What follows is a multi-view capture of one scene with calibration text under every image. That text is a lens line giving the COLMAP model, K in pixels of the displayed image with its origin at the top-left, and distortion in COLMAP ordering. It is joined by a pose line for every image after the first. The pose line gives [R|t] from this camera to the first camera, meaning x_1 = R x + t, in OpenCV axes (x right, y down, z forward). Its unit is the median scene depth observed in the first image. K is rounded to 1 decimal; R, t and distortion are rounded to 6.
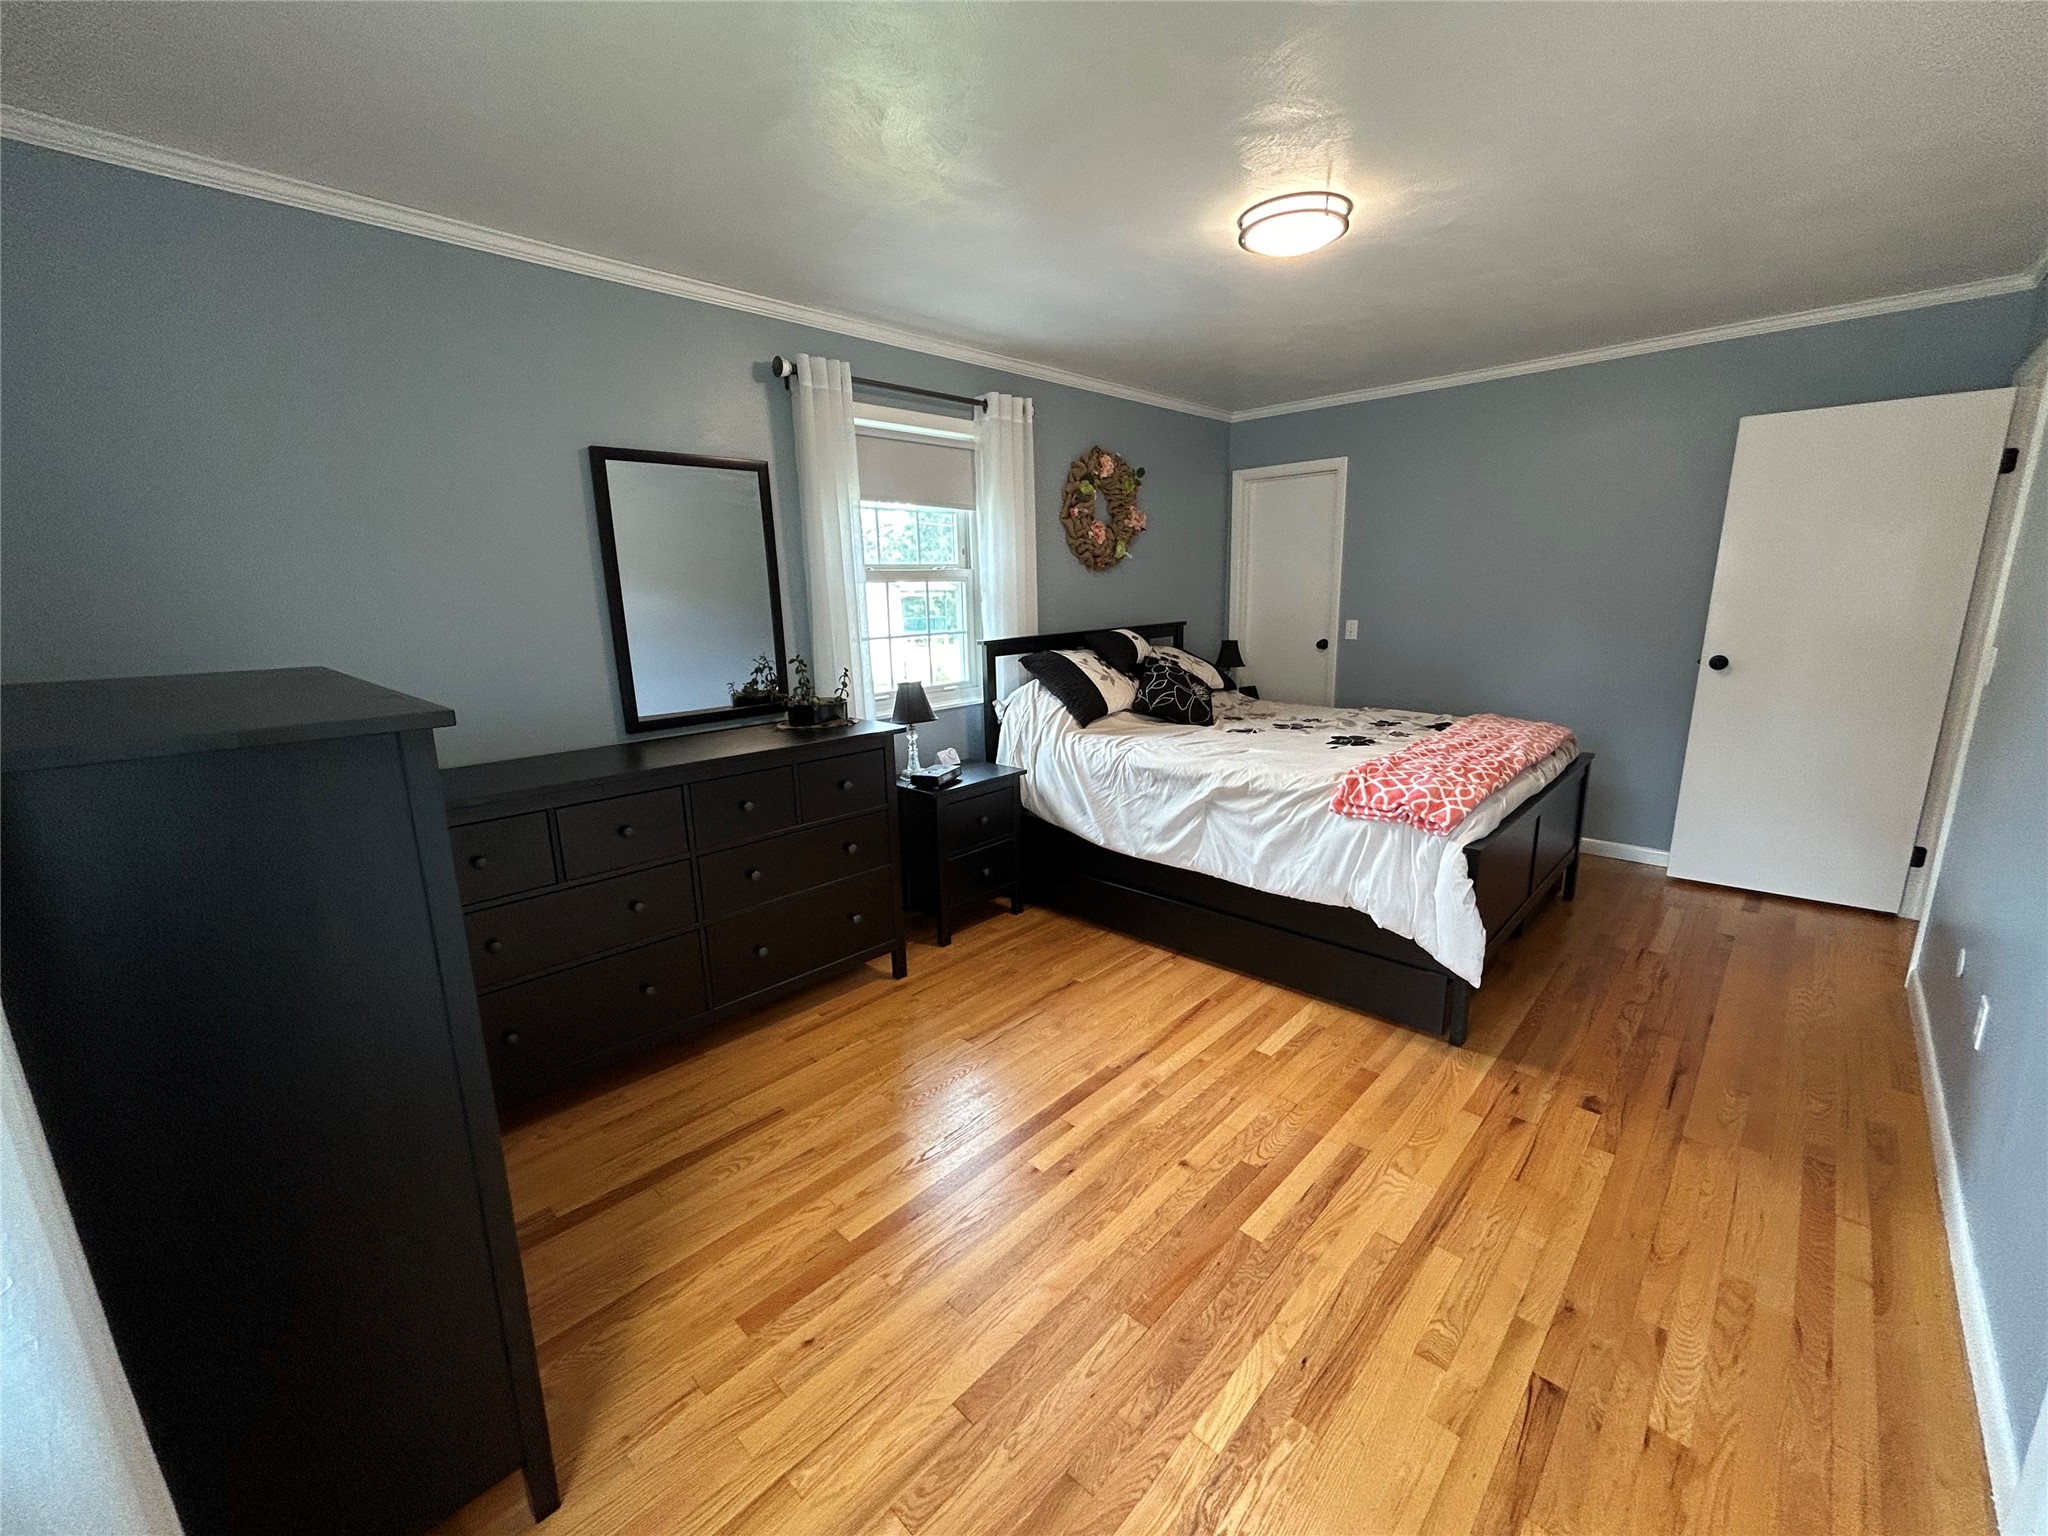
lens RADIAL K [[827.7, 0, 1024.1], [0, 827.7, 772.3], [0, 0, 1]] dist [0.004382, -0.000155]
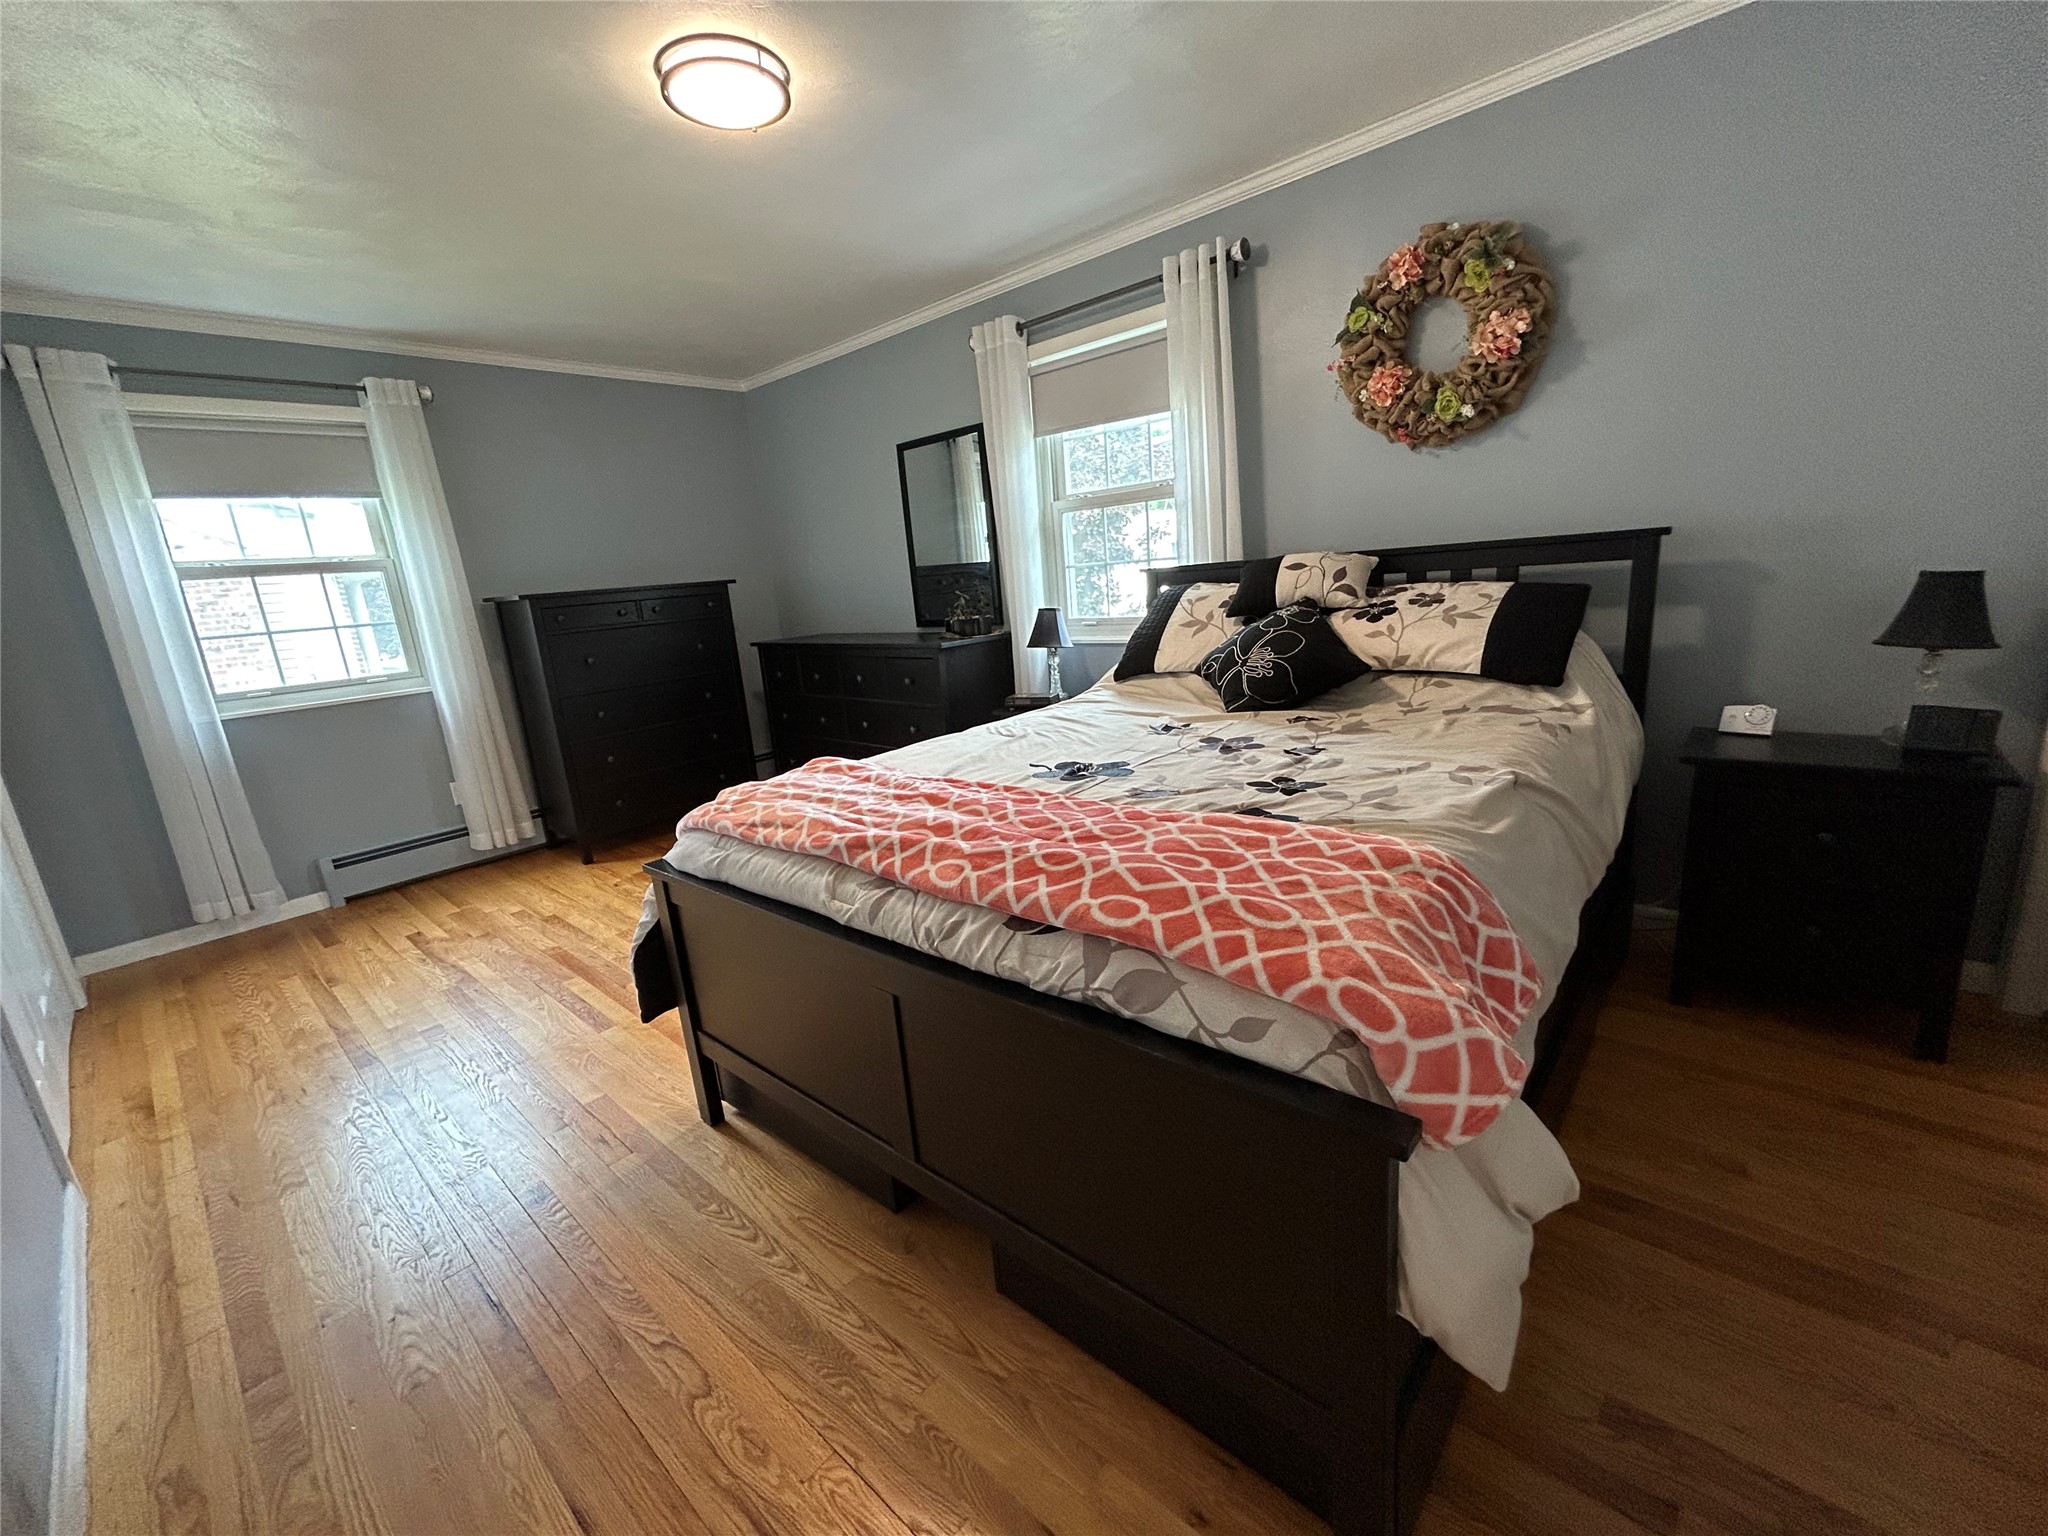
lens RADIAL K [[827.7, 0, 1027.4], [0, 827.7, 772.6], [0, 0, 1]] dist [0.004382, -0.000155]
pose [[0.042625, 0.253087, -0.966504, 1.753728], [-0.141505, 0.959161, 0.244923, -0.308982], [0.989019, 0.126325, 0.076698, 1.737647]]
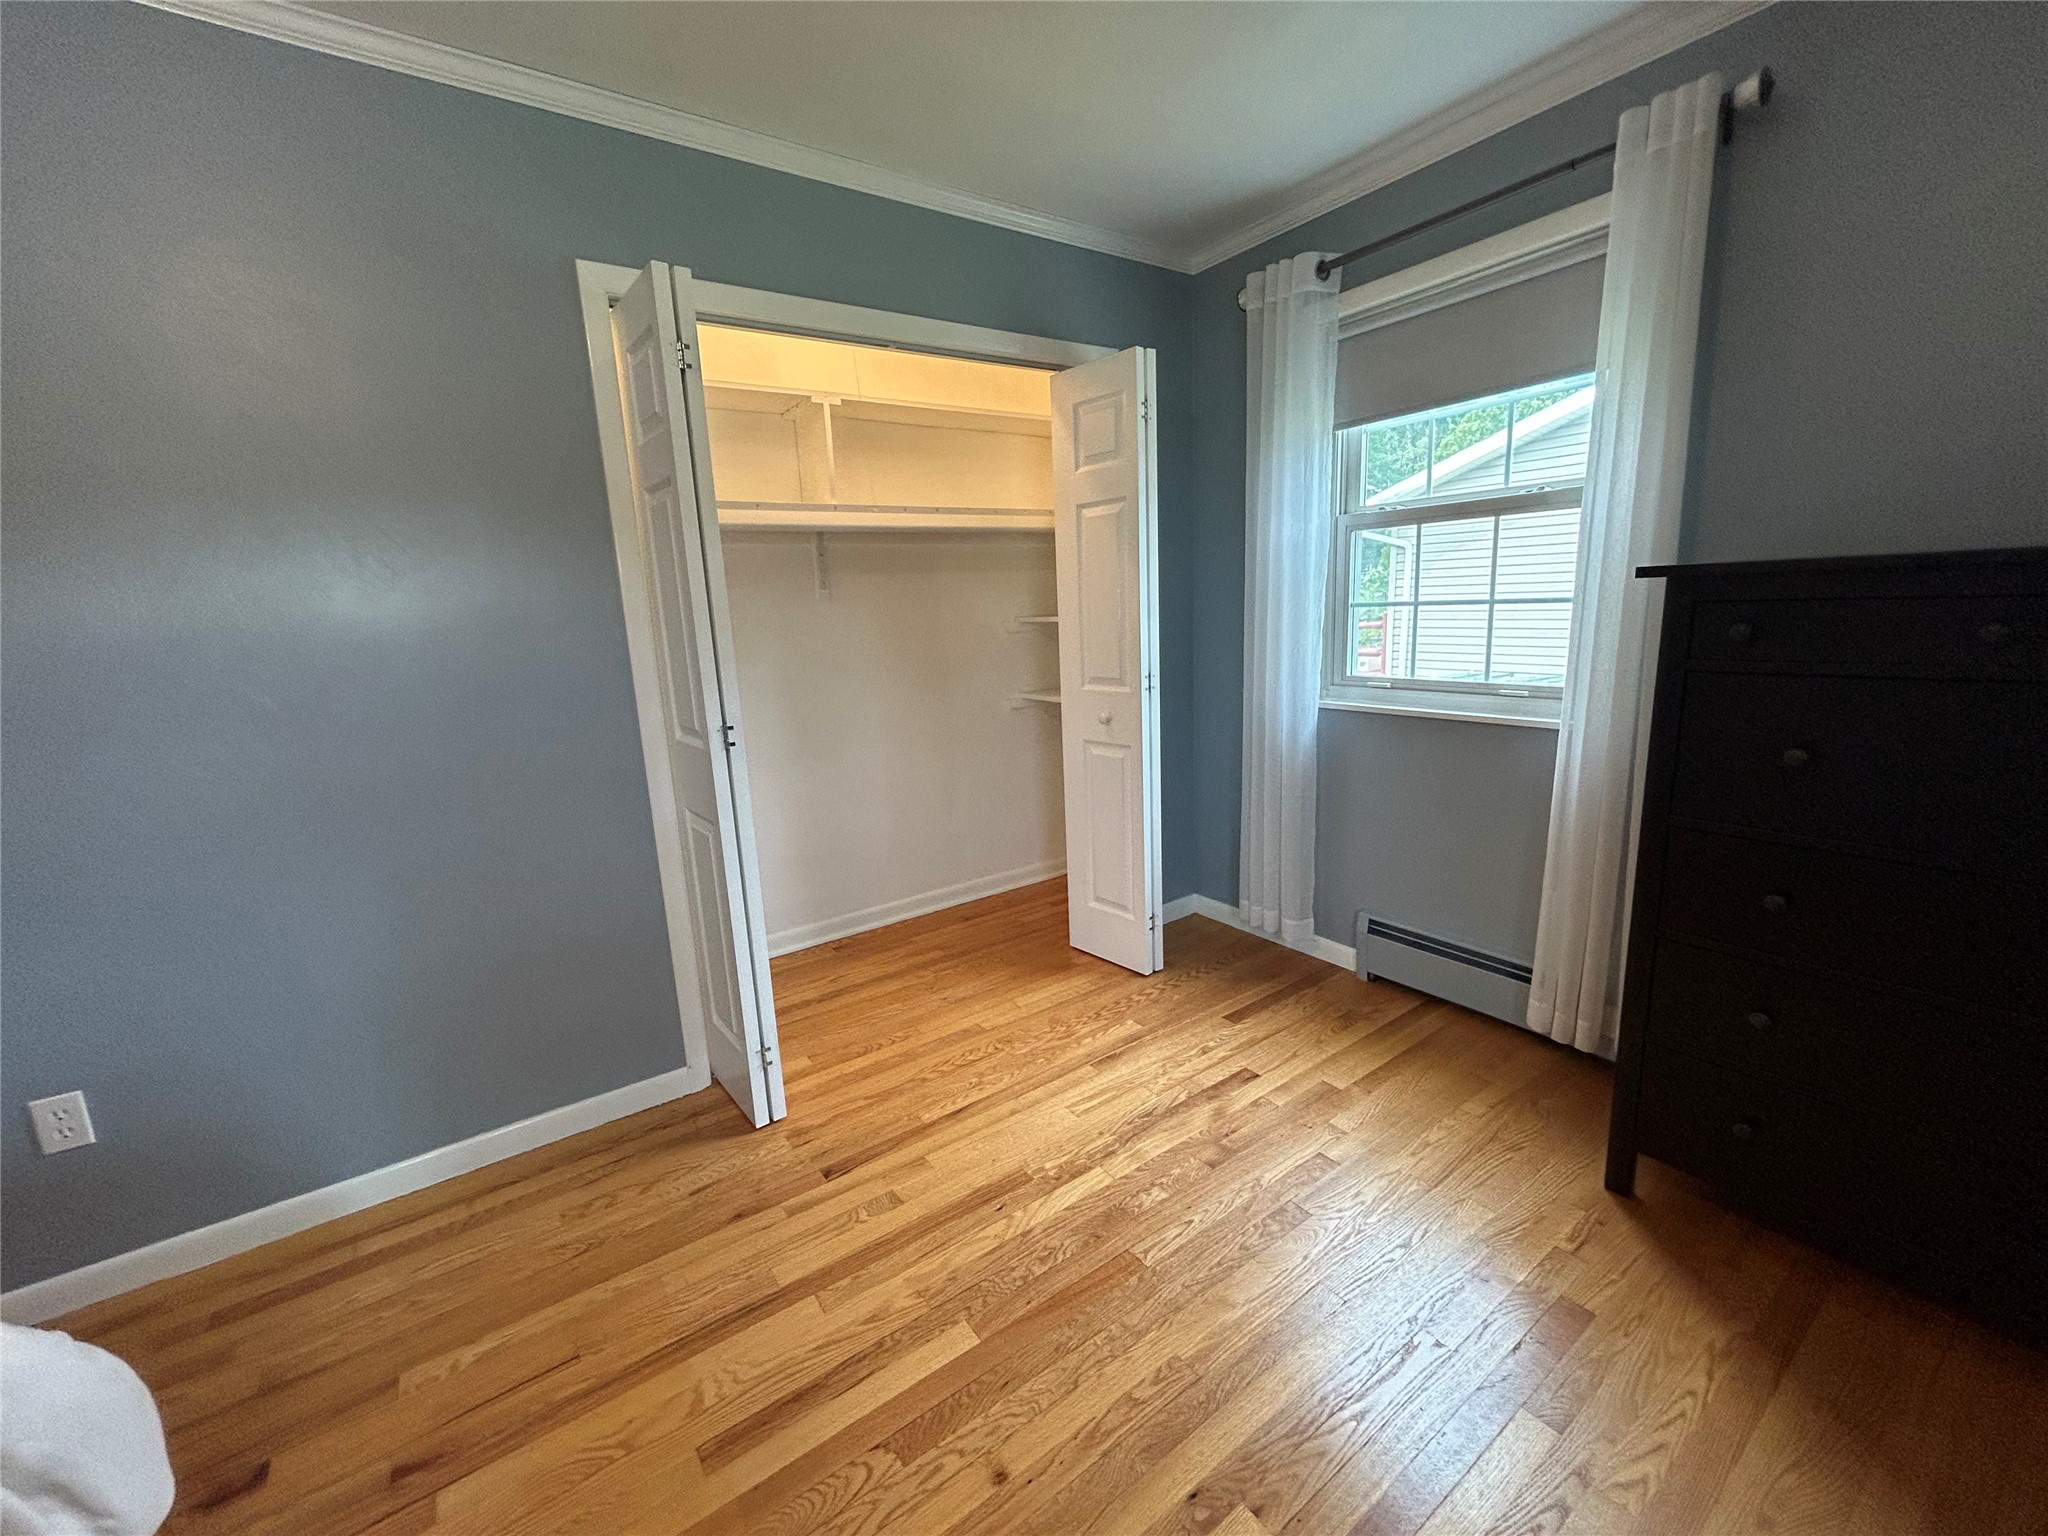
lens RADIAL K [[827.7, 0, 1027.2], [0, 827.7, 767.0], [0, 0, 1]] dist [0.004382, -0.000155]
pose [[-0.979868, 0.022082, 0.198424, 0.050858], [0.102235, 0.909169, 0.403682, -0.271789], [-0.171487, 0.415841, -0.893123, 1.548566]]
